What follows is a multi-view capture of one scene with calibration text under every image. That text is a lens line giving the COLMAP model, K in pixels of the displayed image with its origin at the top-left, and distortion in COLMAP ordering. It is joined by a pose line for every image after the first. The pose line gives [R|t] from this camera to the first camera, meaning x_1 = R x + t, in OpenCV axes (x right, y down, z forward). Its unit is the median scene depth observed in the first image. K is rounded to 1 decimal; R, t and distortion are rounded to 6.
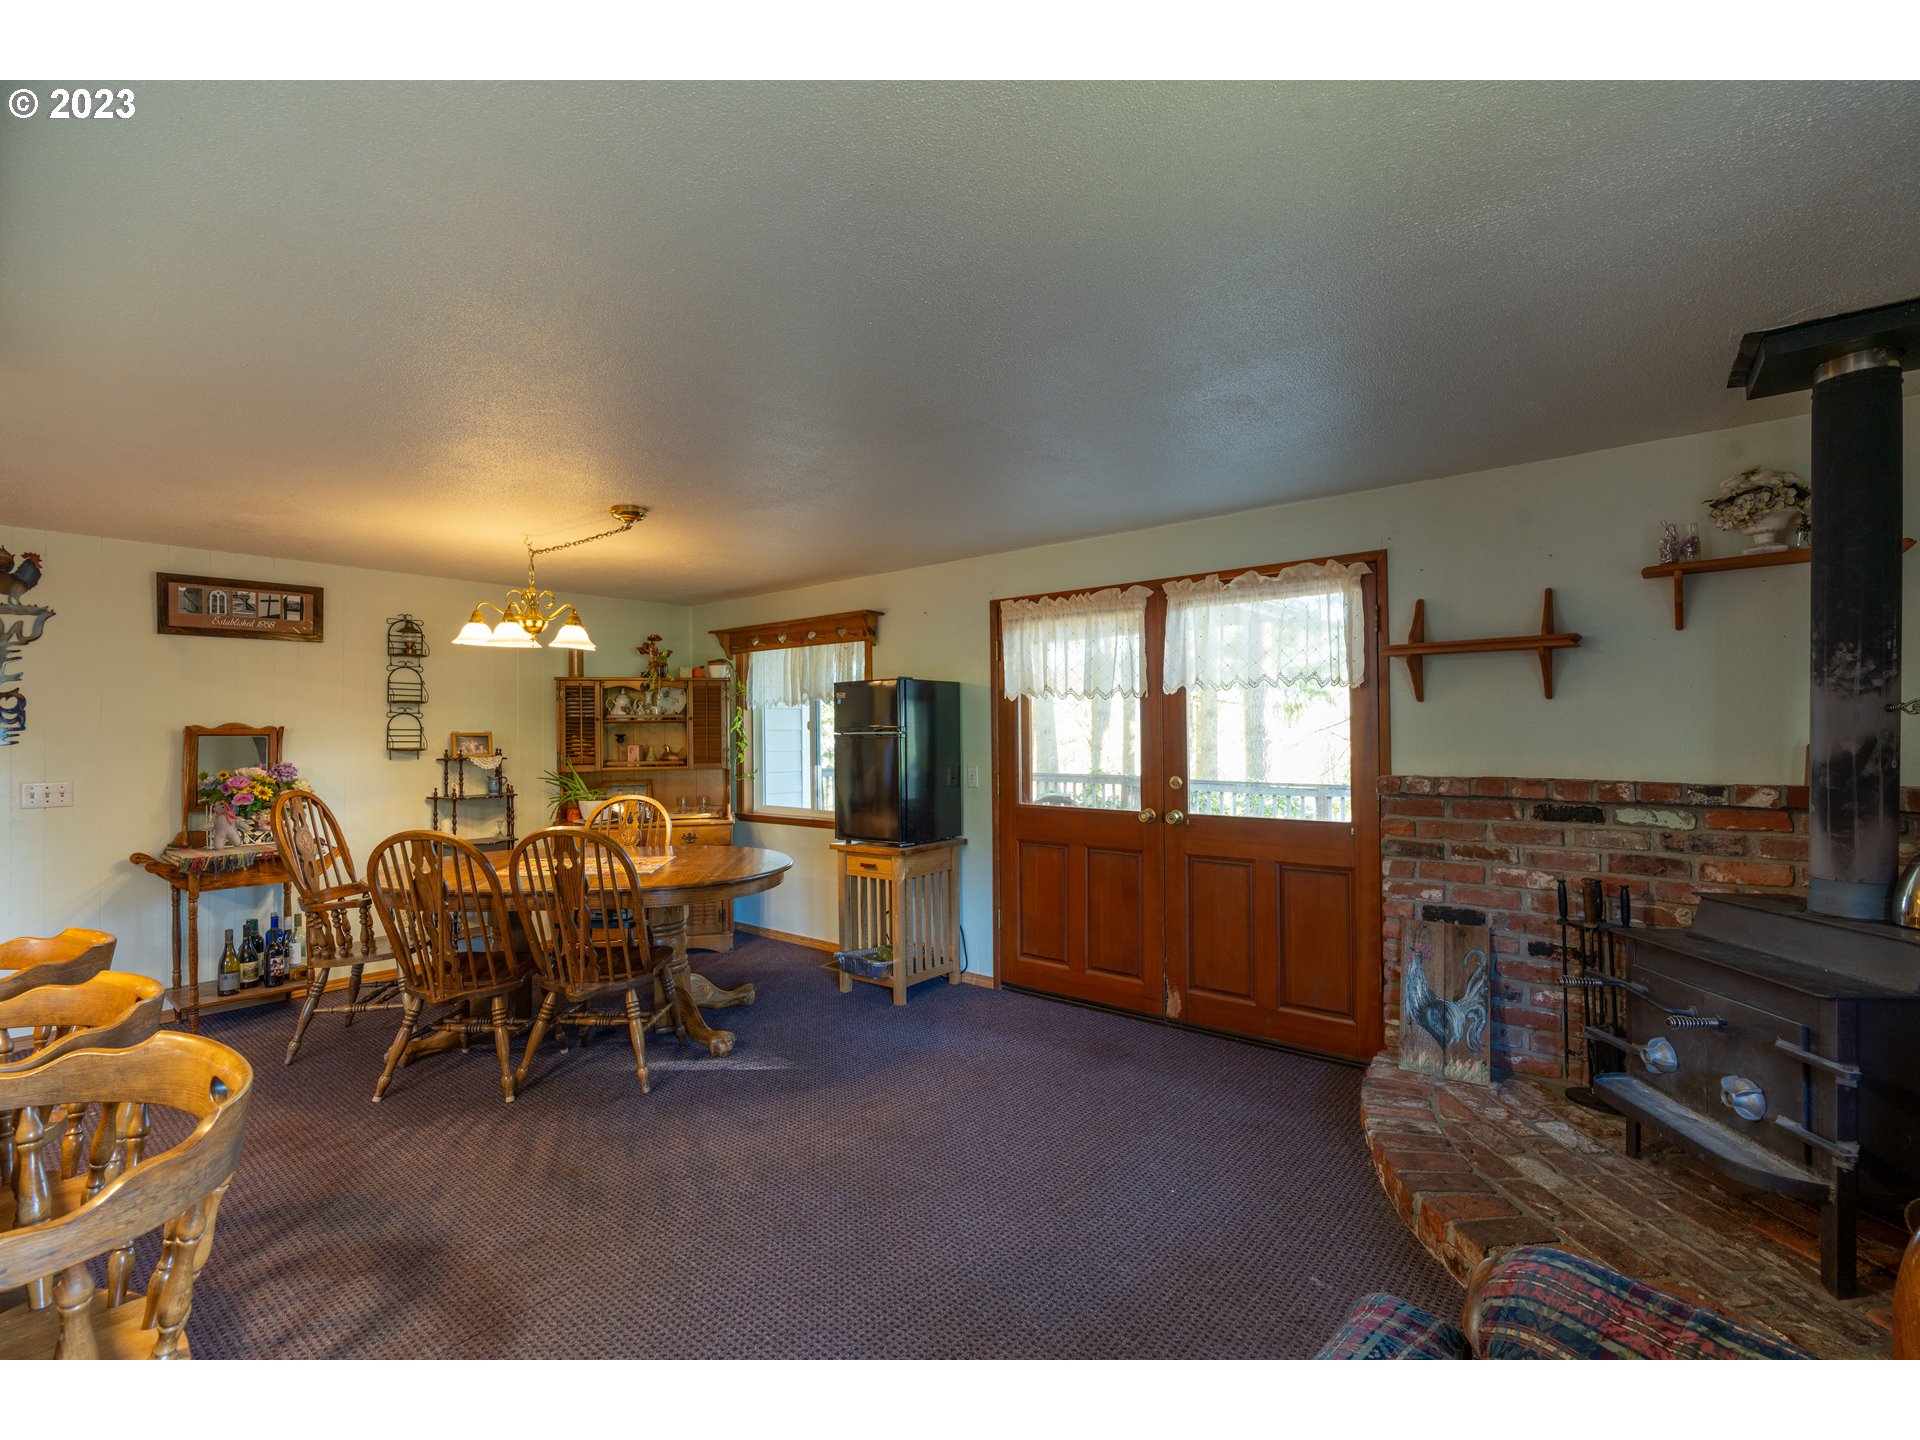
lens RADIAL K [[884.6, 0, 953.3], [0, 884.6, 724.1], [0, 0, 1]] dist [-0.001325, 0.000472]
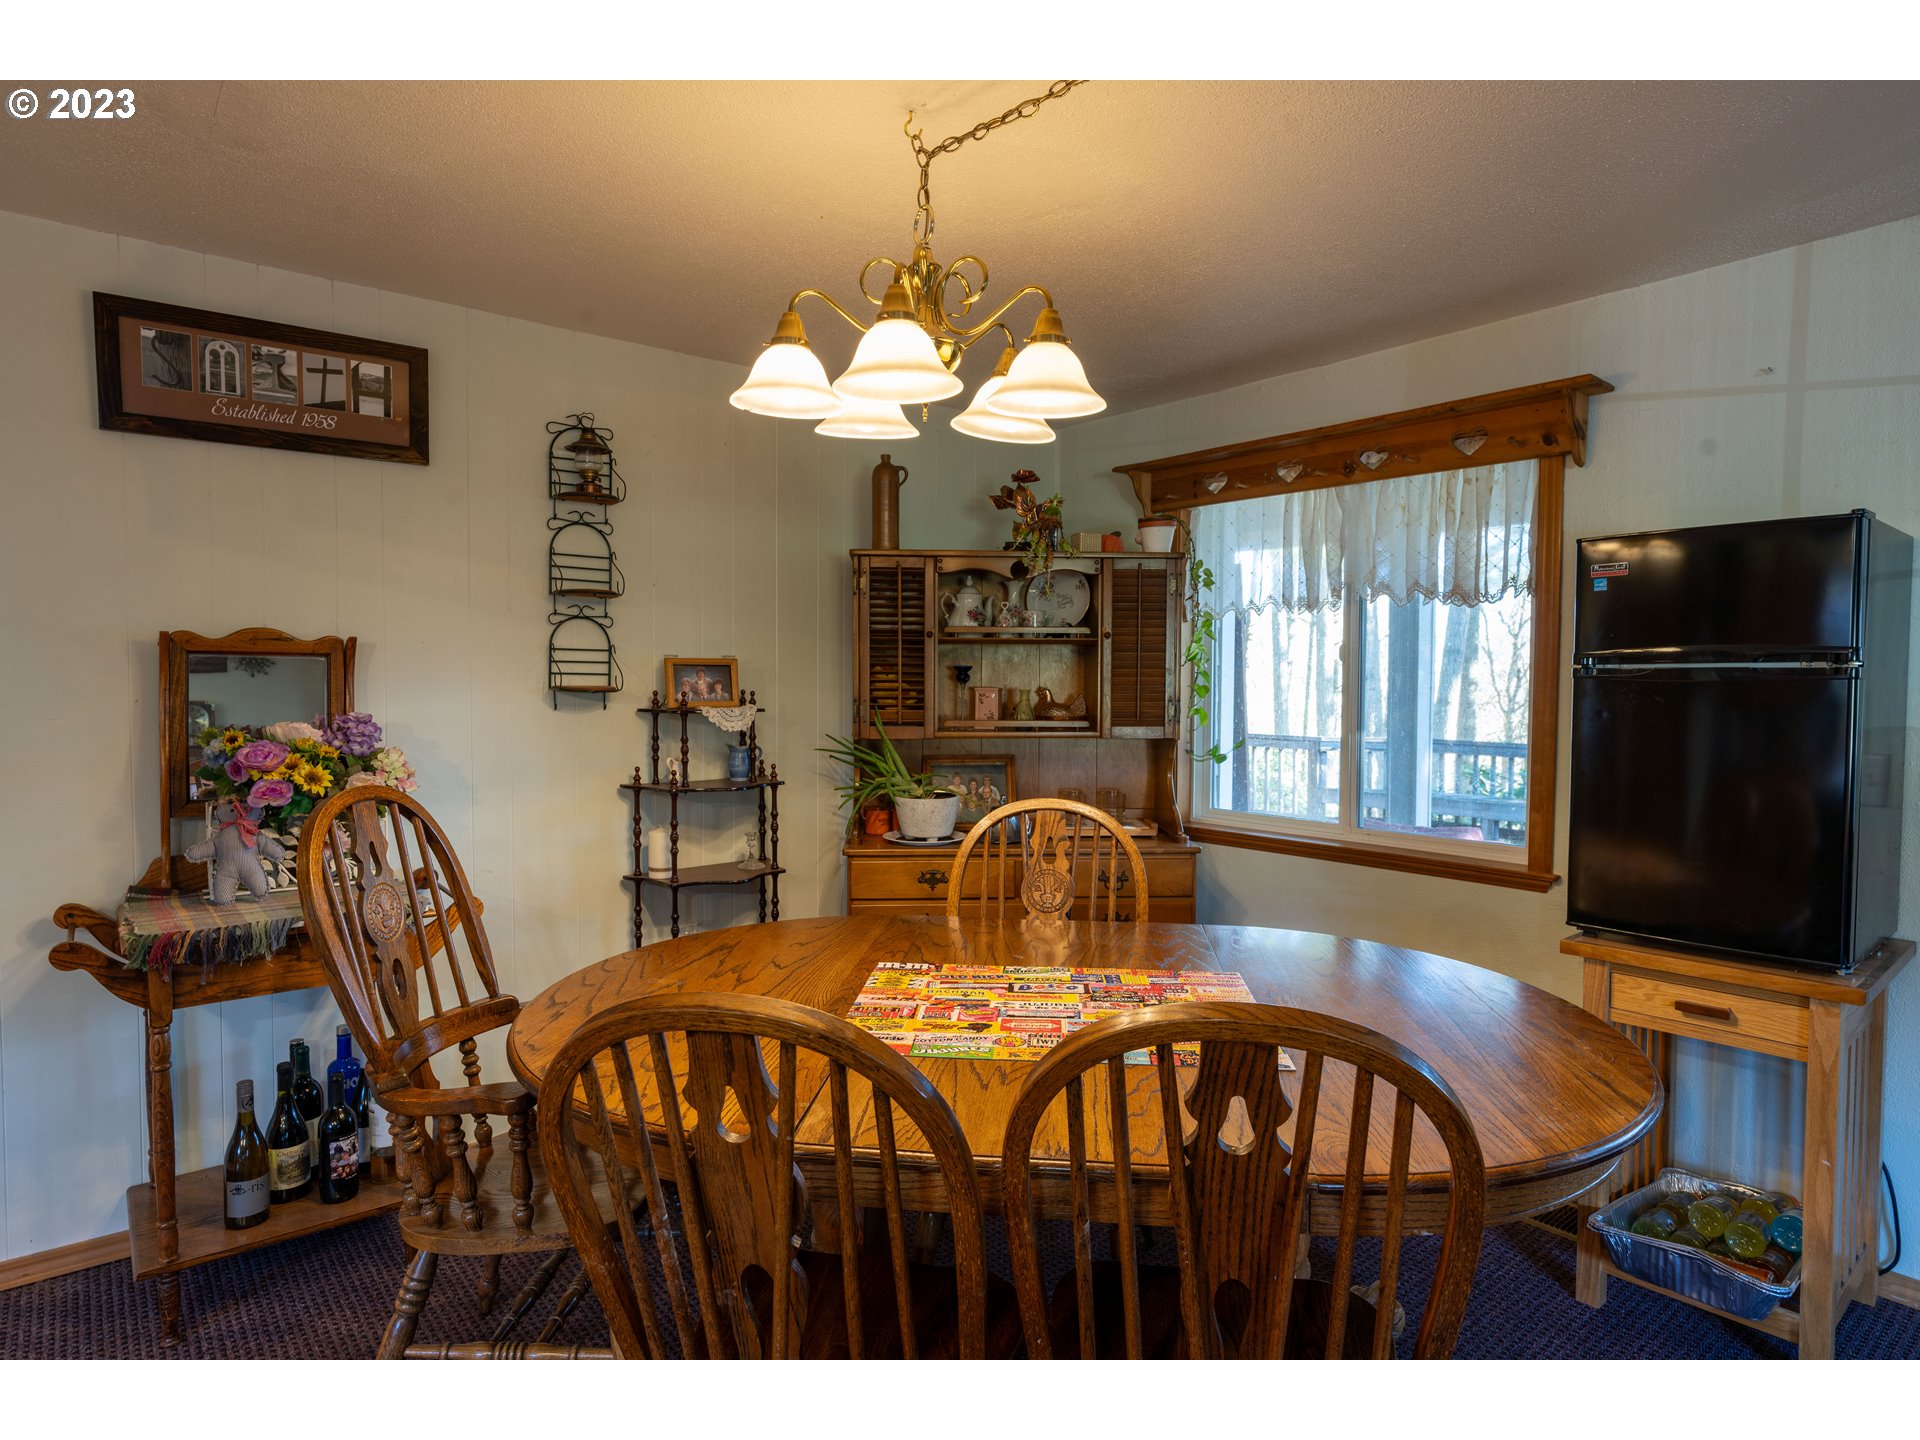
lens RADIAL K [[1086.2, 0, 965.4], [0, 1086.2, 724.5], [0, 0, 1]] dist [-0.003524, -0.000263]
pose [[0.983316, 0.021092, -0.180678, -0.320160], [-0.011548, 0.998490, 0.053714, 0.014057], [0.181538, -0.050731, 0.982074, 0.472055]]
